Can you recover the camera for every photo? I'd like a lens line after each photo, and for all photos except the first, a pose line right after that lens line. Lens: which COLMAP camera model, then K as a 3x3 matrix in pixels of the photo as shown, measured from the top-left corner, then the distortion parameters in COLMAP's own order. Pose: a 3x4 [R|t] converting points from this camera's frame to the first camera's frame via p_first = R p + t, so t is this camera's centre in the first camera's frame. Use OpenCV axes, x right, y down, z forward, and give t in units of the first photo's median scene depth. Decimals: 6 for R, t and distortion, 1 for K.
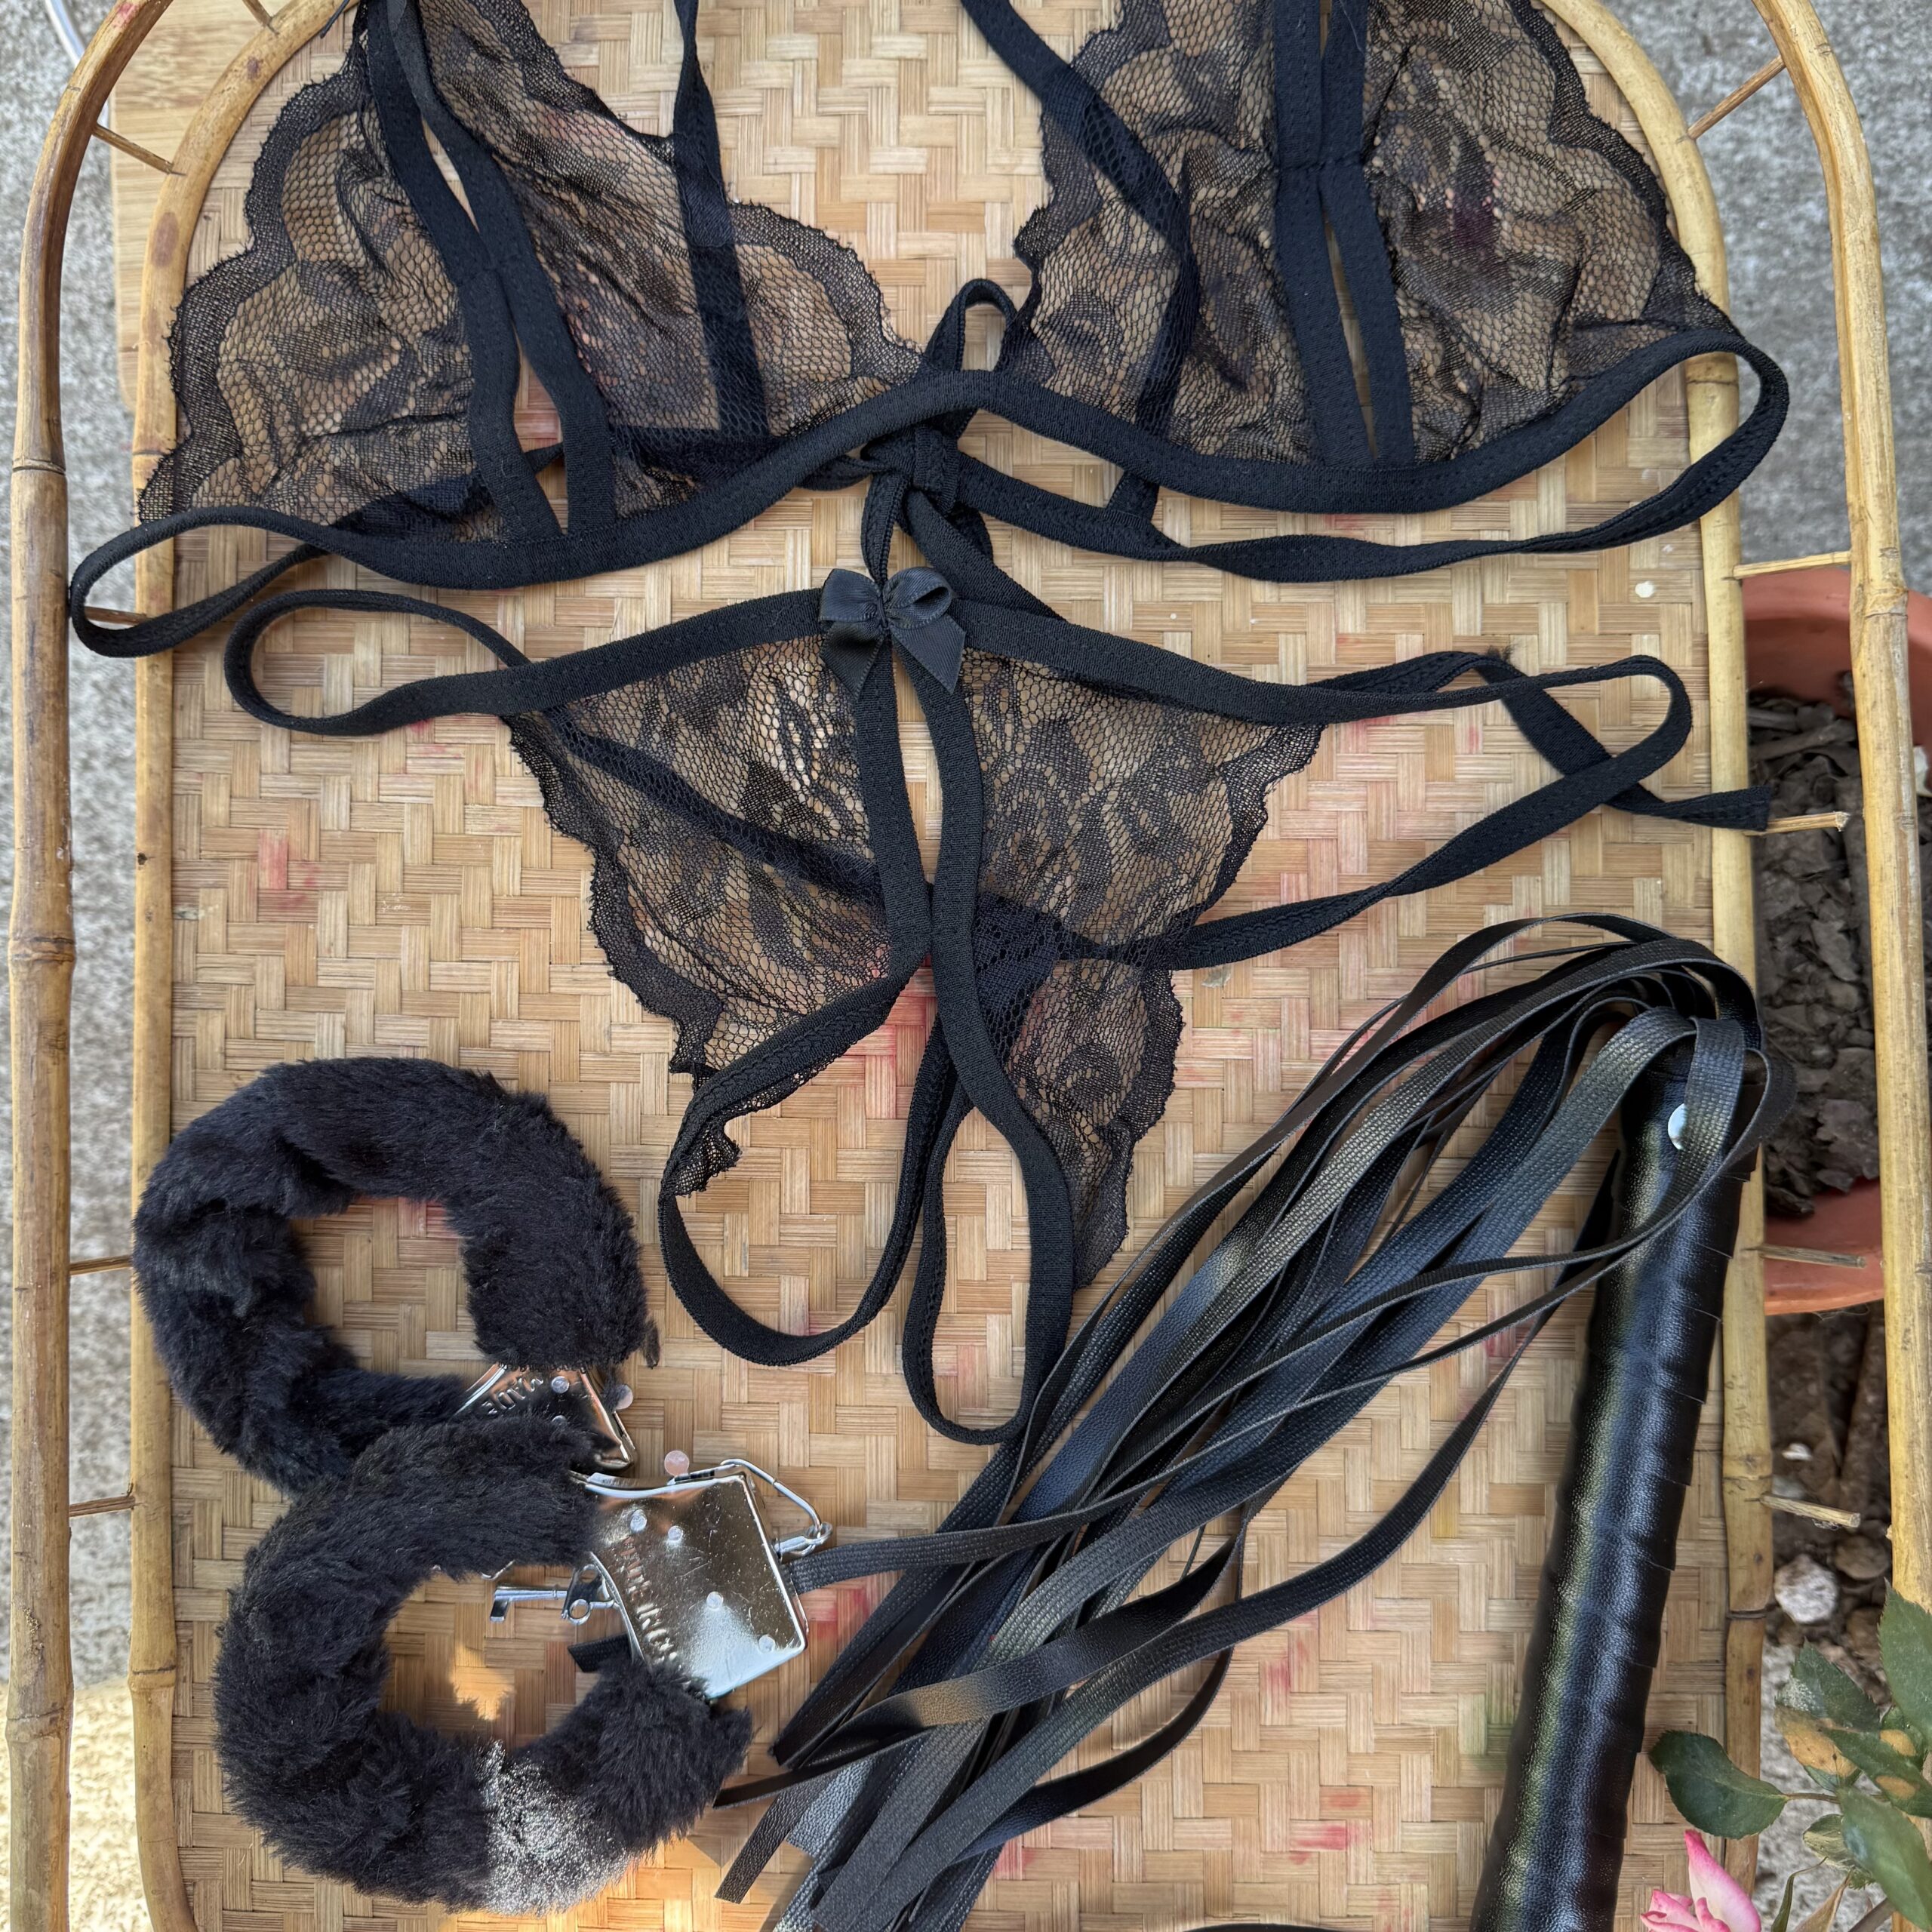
lens RADIAL K [[1907.3, 0, 972.6], [0, 1907.3, 964.7], [0, 0, 1]] dist [0.135827, -0.436648]
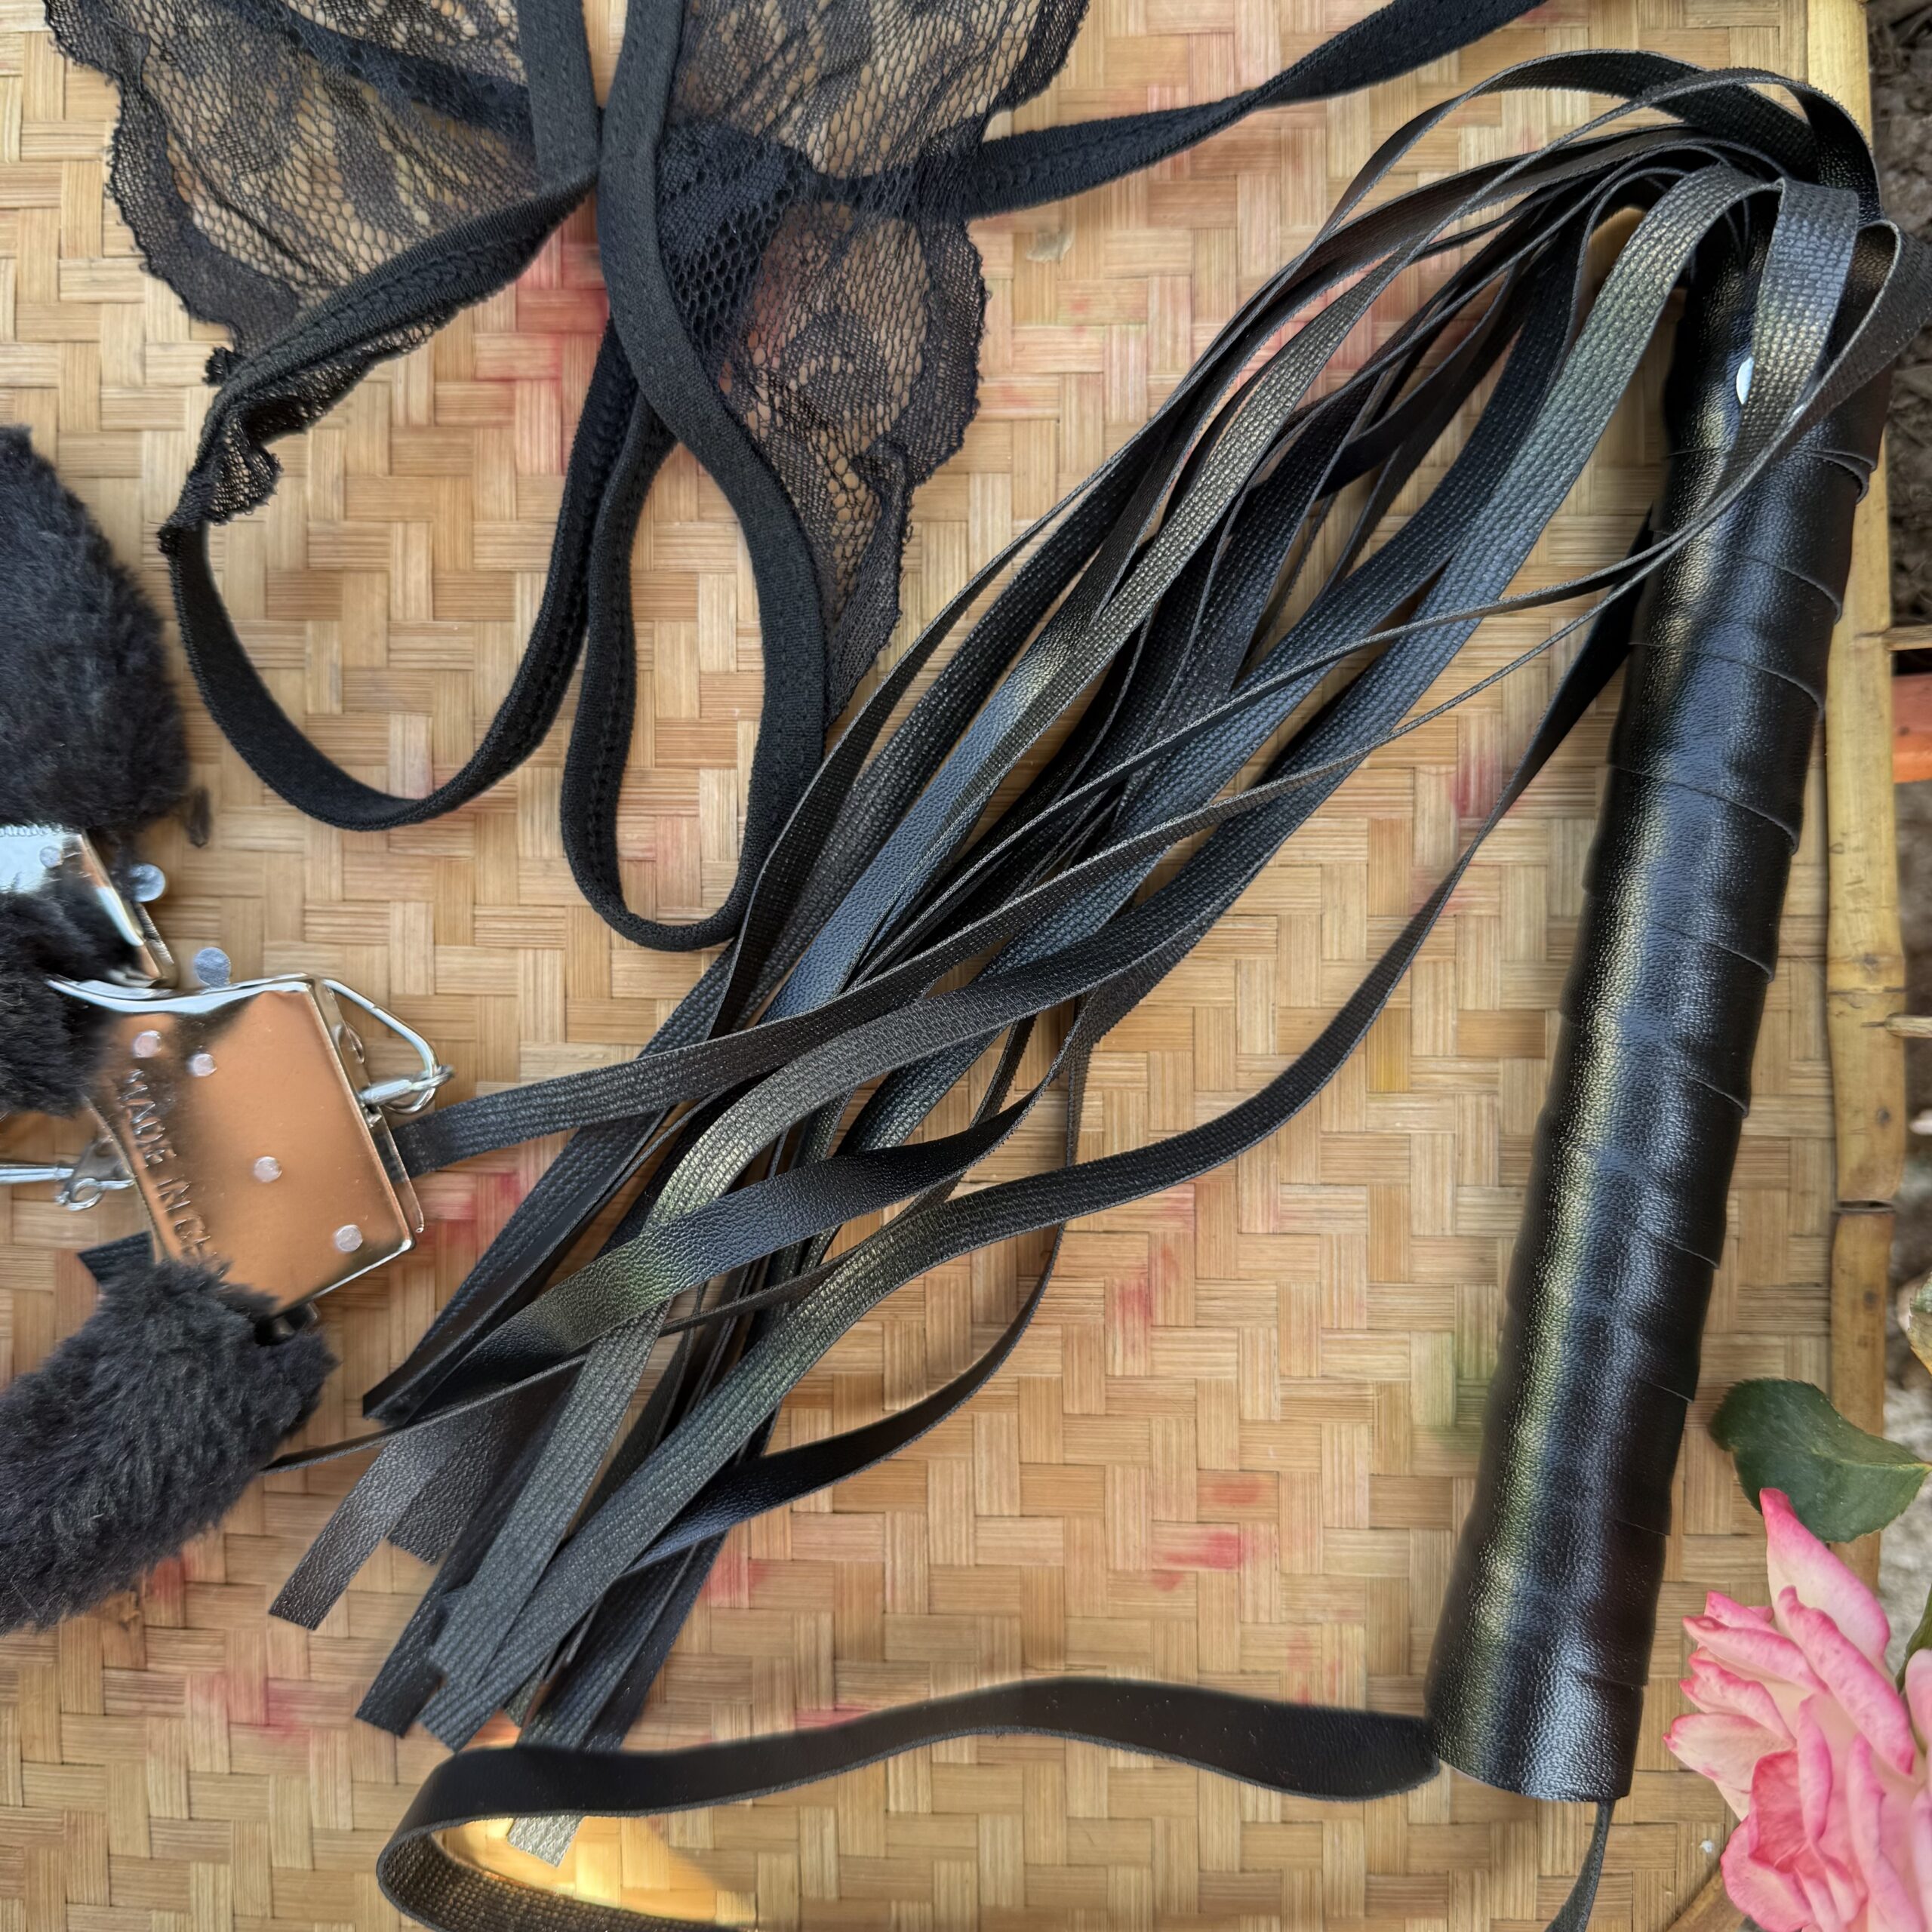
lens RADIAL K [[1924.2, 0, 972.5], [0, 1924.2, 982.7], [0, 0, 1]] dist [0.015020, -0.078003]
pose [[0.999071, -0.000758, -0.043090, 0.131476], [0.001857, 0.999674, 0.025458, 0.242656], [0.043057, -0.025514, 0.998747, 0.343428]]
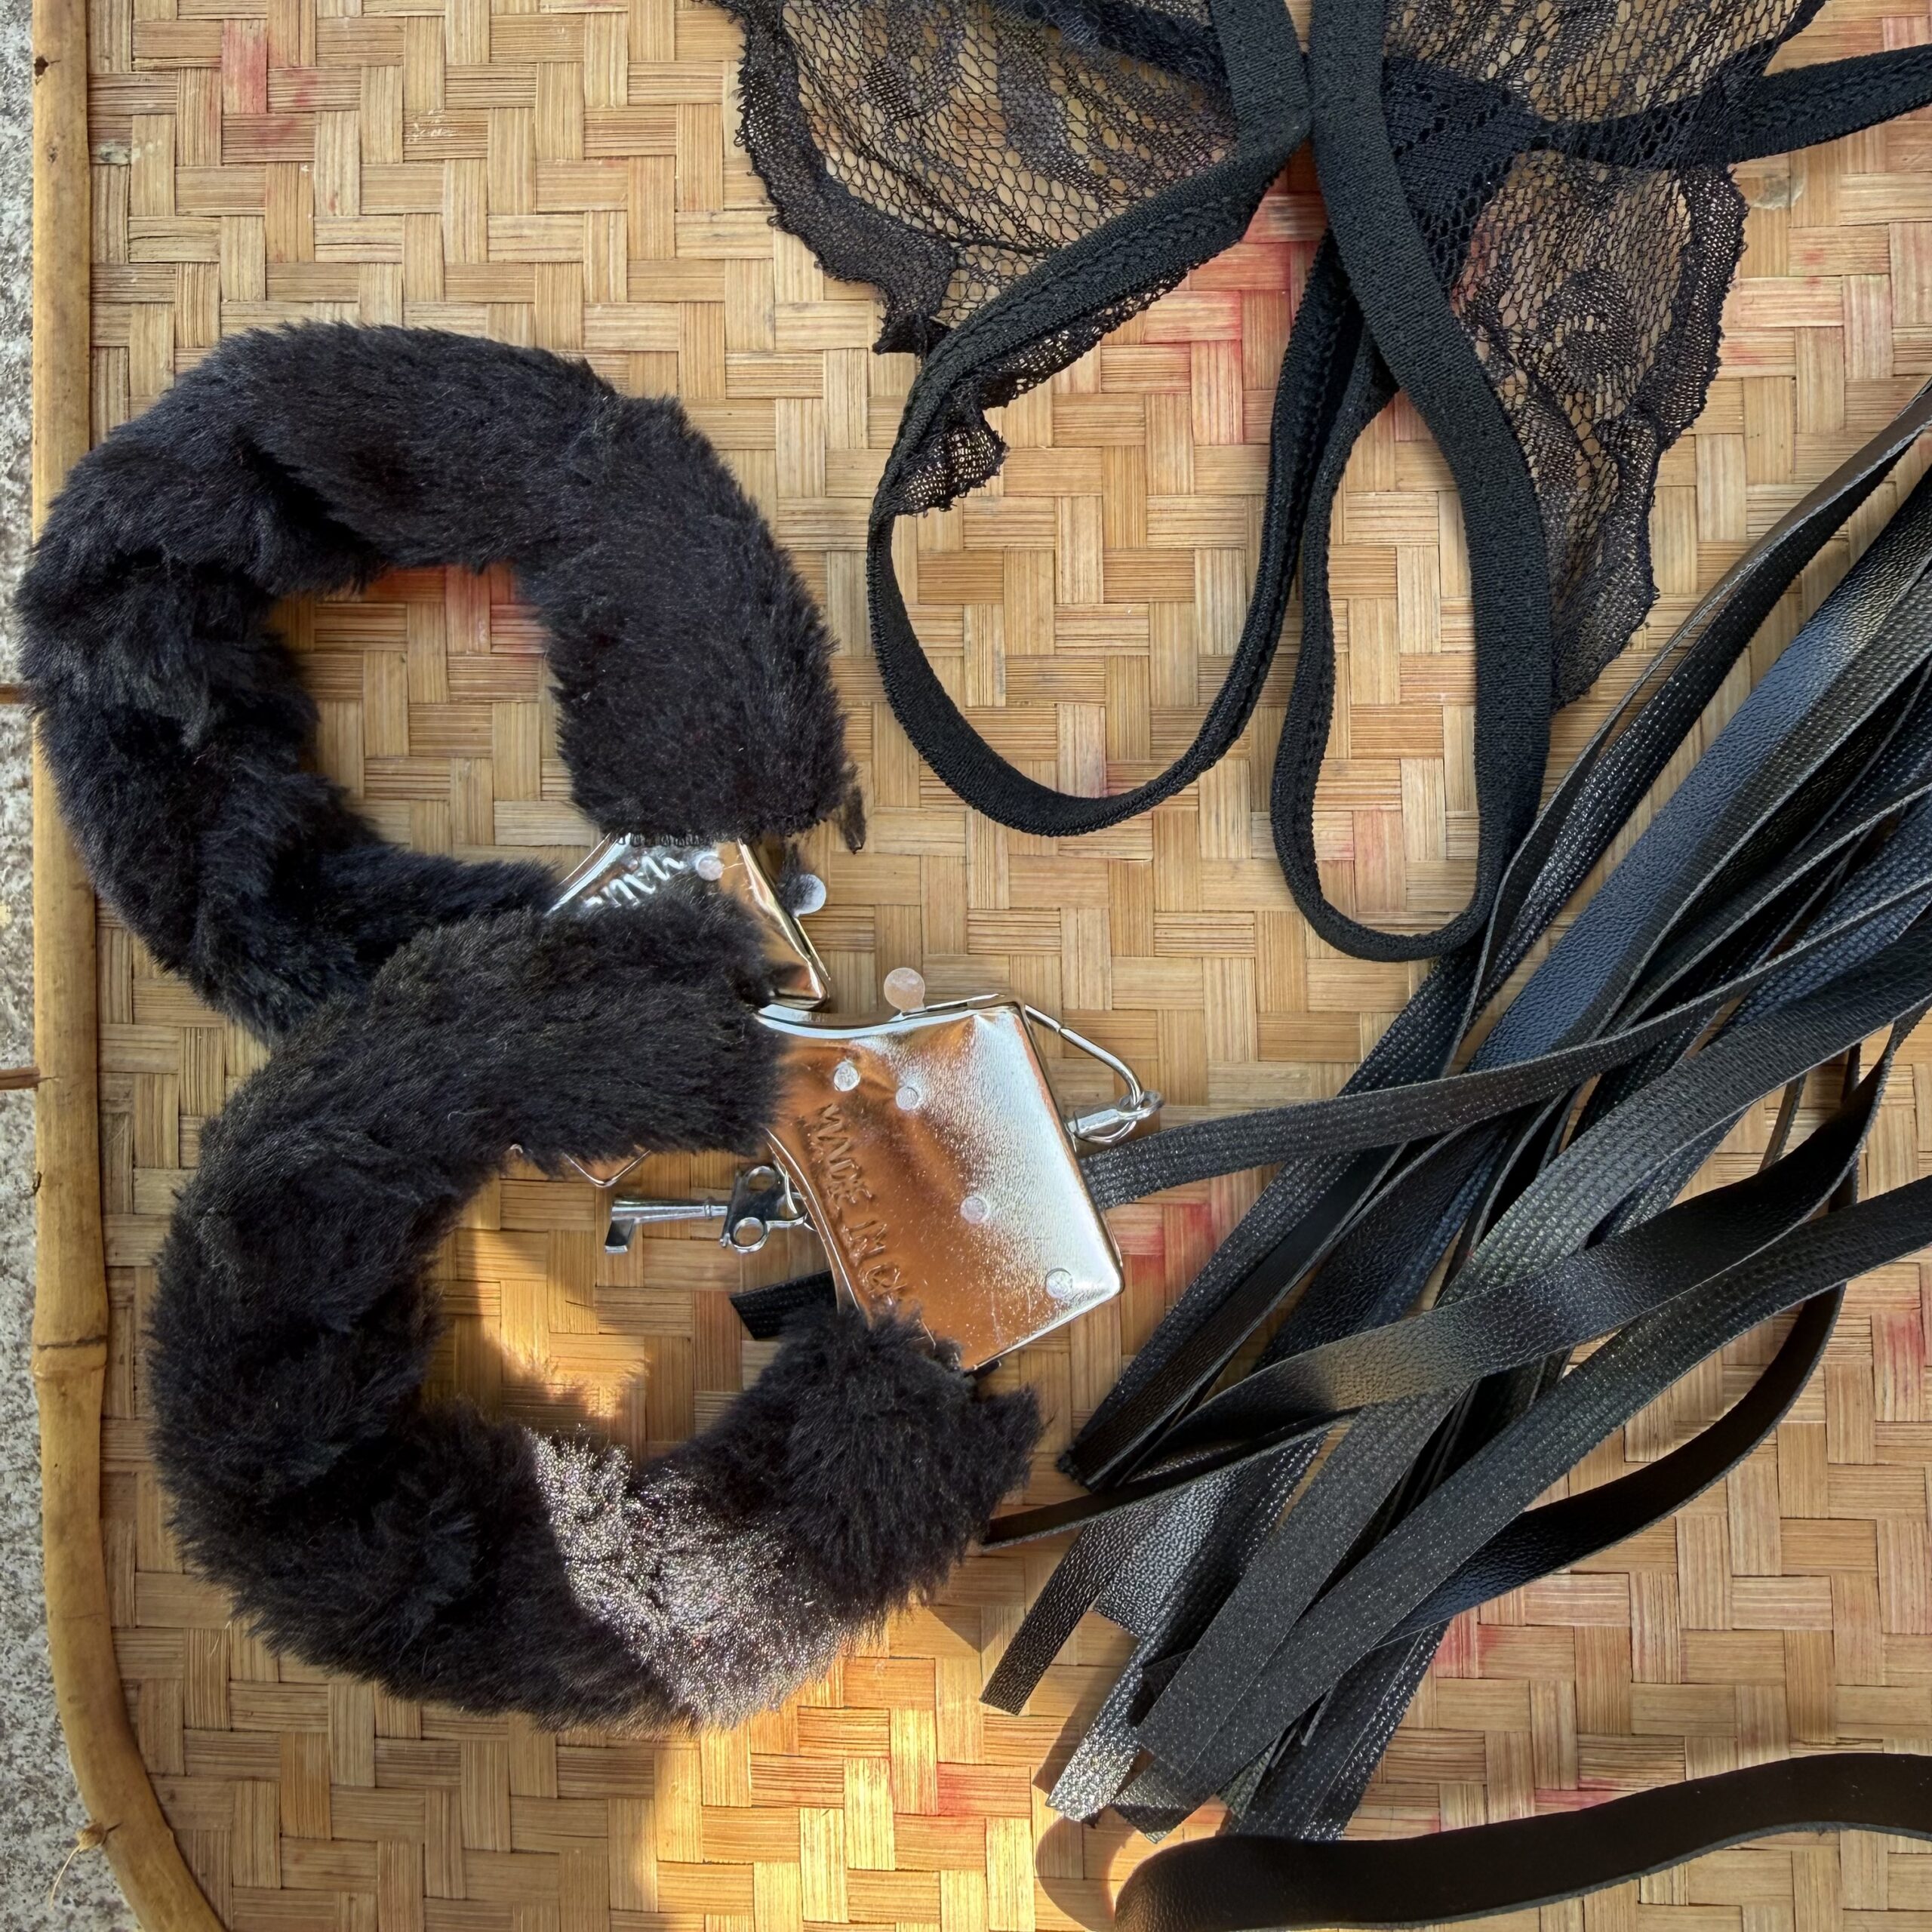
lens RADIAL K [[1982.4, 0, 962.0], [0, 1982.4, 853.0], [0, 0, 1]] dist [-0.012895, 0.003556]
pose [[0.998767, -0.014904, -0.047343, -0.103252], [0.015631, 0.999765, 0.015028, 0.202783], [0.047108, -0.015750, 0.998766, 0.371388]]
